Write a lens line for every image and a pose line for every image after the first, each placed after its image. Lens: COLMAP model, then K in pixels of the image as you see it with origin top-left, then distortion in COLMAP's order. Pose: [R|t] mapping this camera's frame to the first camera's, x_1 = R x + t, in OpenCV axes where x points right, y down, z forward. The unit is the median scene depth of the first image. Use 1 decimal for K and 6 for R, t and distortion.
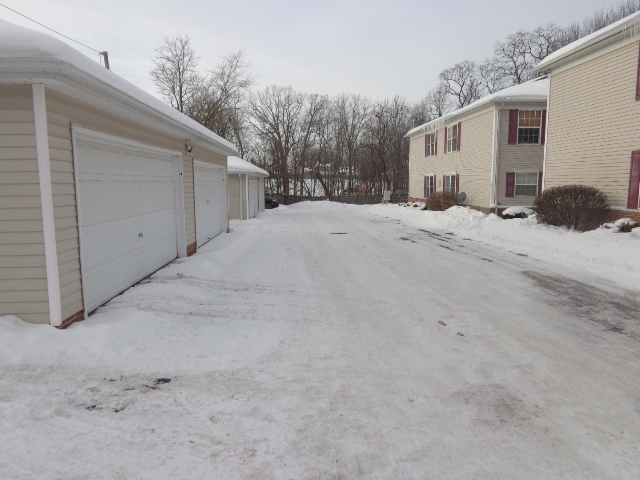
lens RADIAL K [[481.6, 0, 318.9], [0, 481.6, 240.5], [0, 0, 1]] dist [-0.007457, 0.010593]
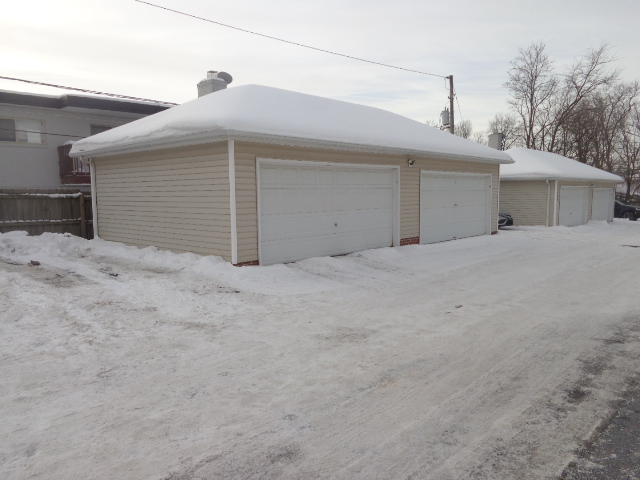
lens RADIAL K [[481.6, 0, 324.5], [0, 481.6, 240.3], [0, 0, 1]] dist [-0.007457, 0.010593]
pose [[0.709243, 0.073024, -0.701172, 0.958991], [-0.081634, 0.996437, 0.021201, 0.012013], [0.700221, 0.042203, 0.712677, -0.103904]]
